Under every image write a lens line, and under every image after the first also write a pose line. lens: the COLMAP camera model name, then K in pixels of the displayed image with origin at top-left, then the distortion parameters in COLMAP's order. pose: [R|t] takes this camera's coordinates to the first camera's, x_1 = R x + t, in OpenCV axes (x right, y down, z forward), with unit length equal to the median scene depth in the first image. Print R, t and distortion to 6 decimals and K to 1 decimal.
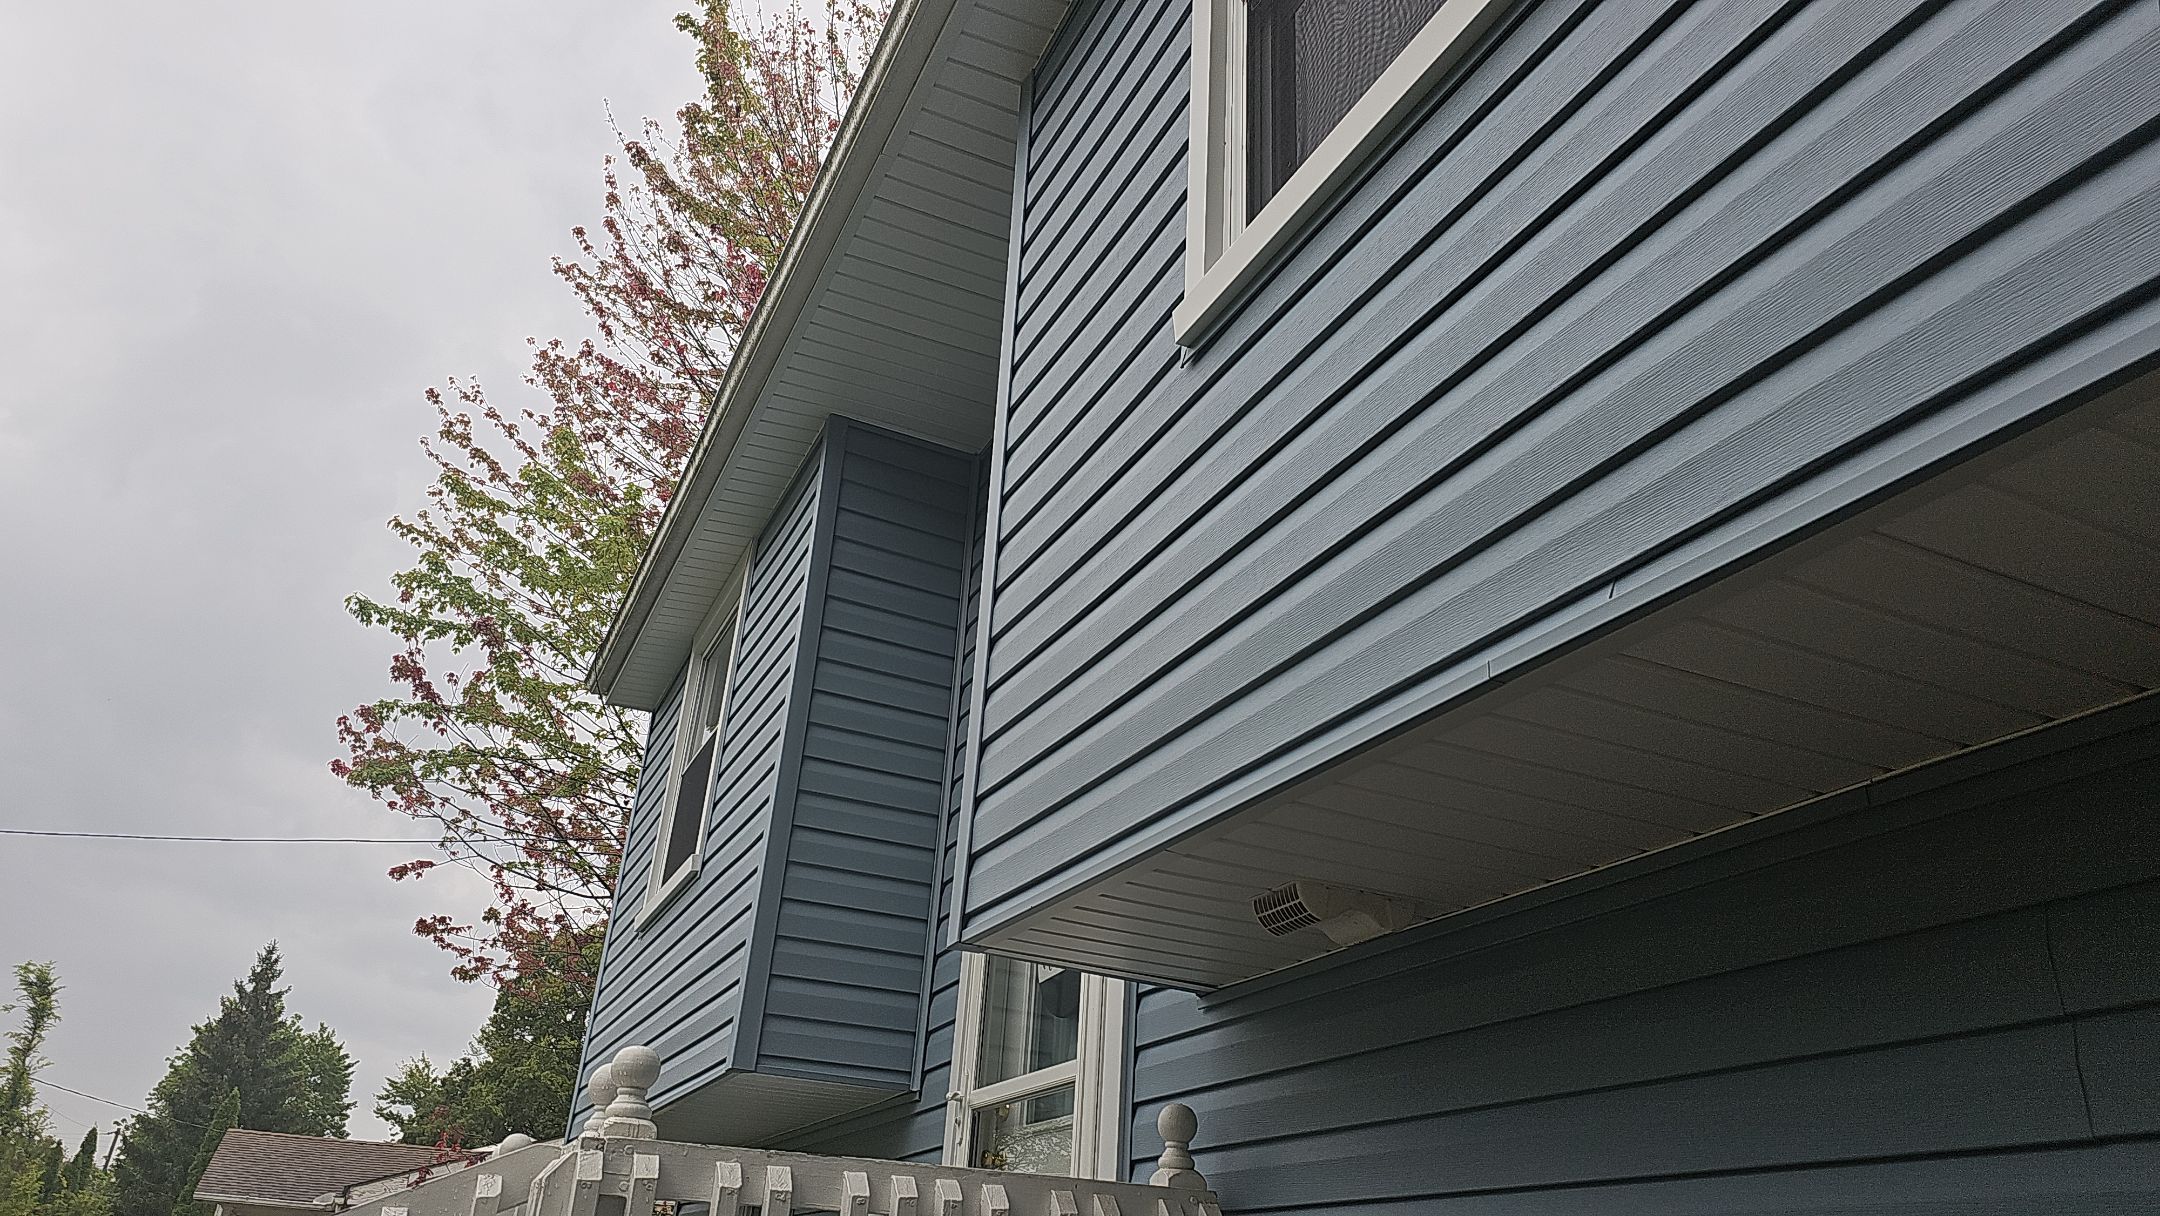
lens RADIAL K [[1419.3, 0, 1064.1], [0, 1419.3, 612.1], [0, 0, 1]] dist [0.070545, -0.064892]
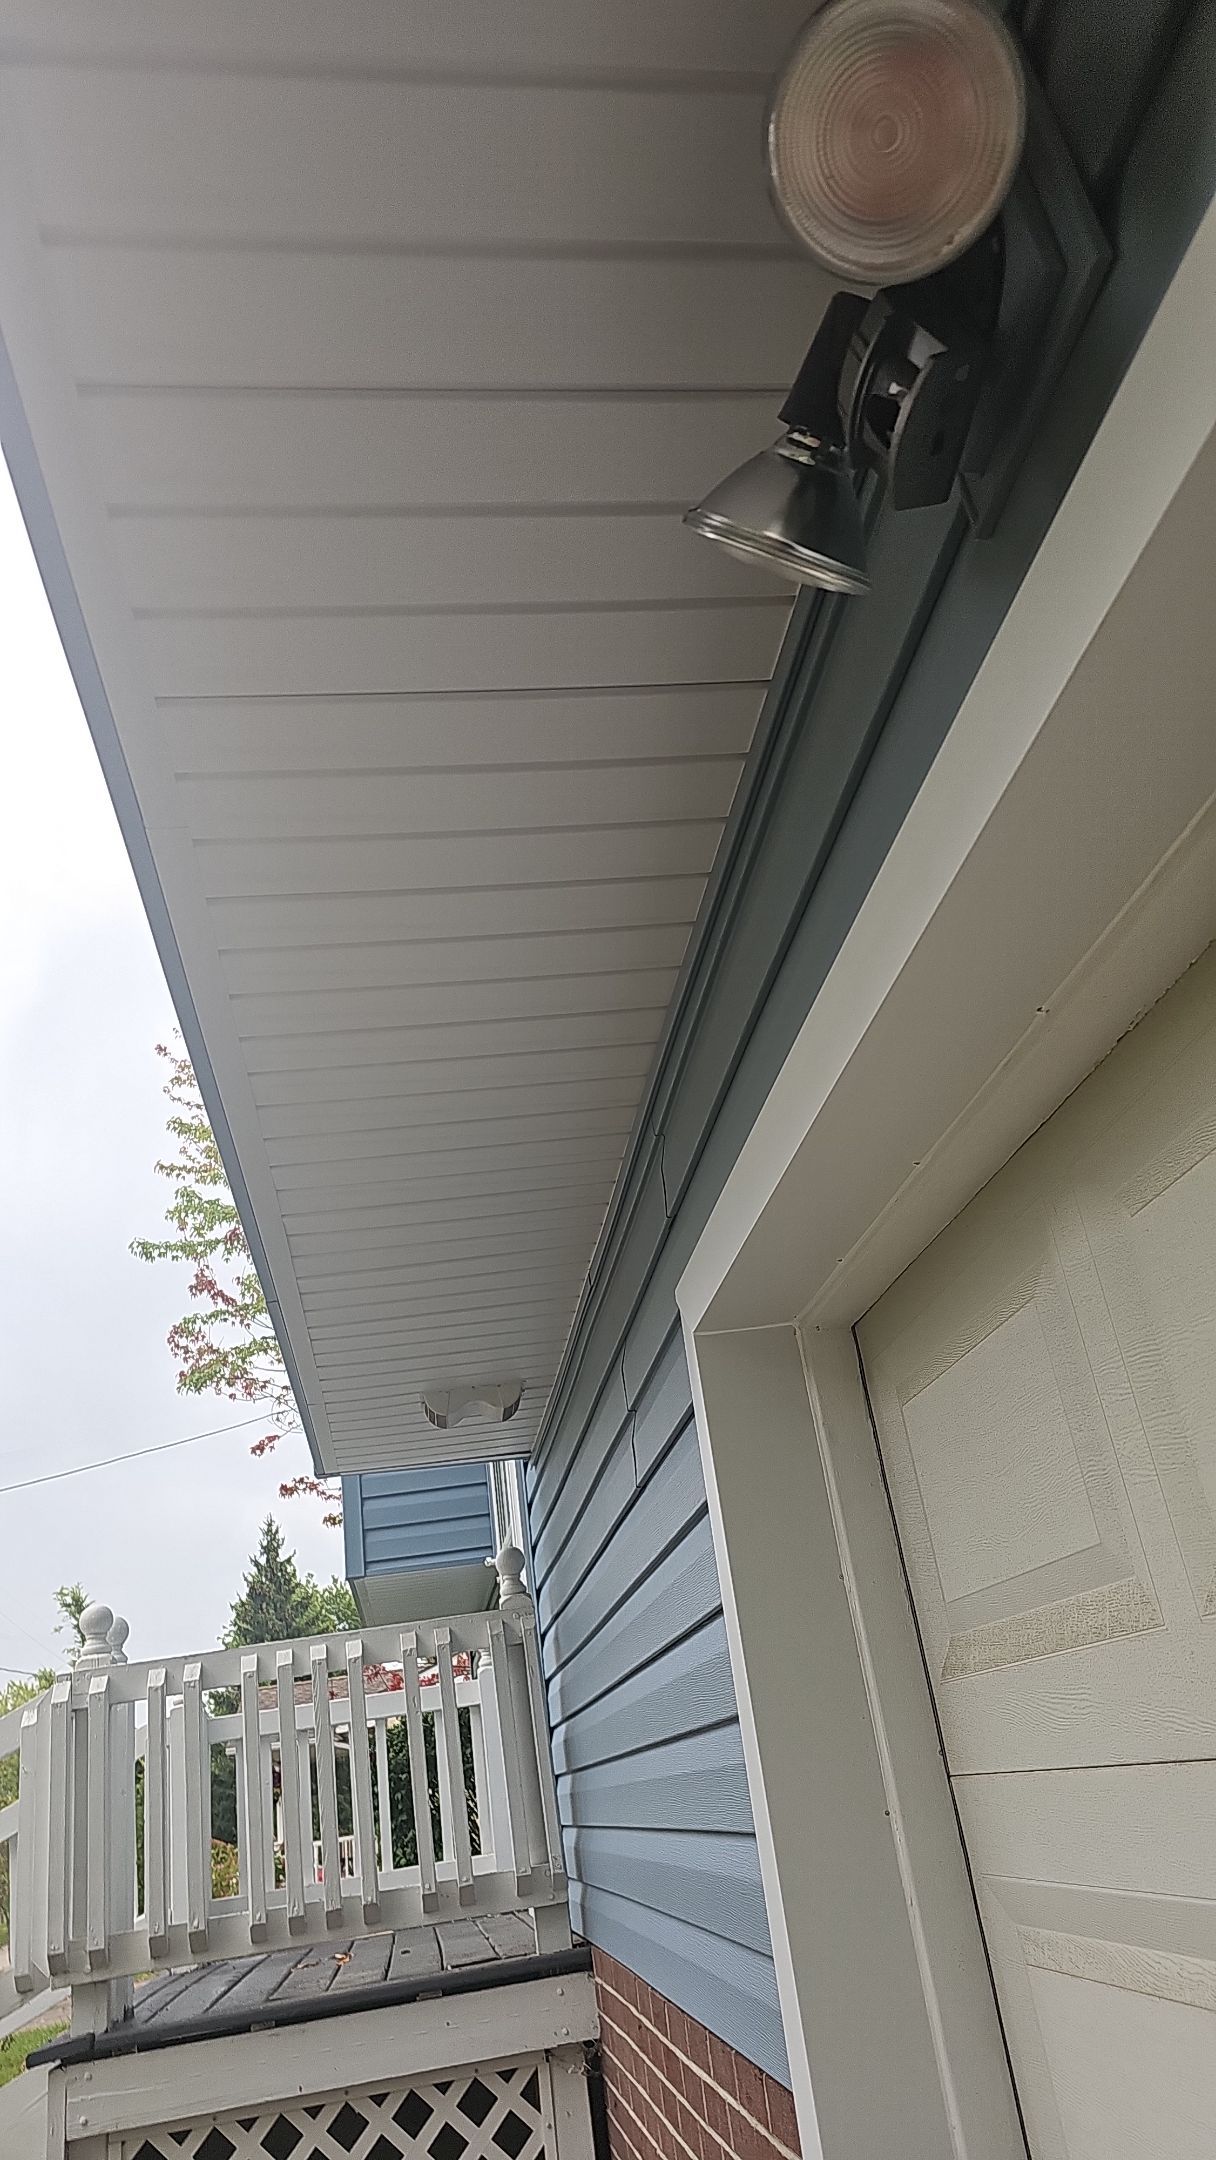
lens RADIAL K [[1419.3, 0, 598.7], [0, 1419.3, 1069.3], [0, 0, 1]] dist [0.070545, -0.064892]
pose [[0.930144, -0.300871, -0.210499, 0.136423], [0.303837, 0.952536, -0.018897, -0.006665], [0.206193, -0.046381, 0.977411, -0.062473]]
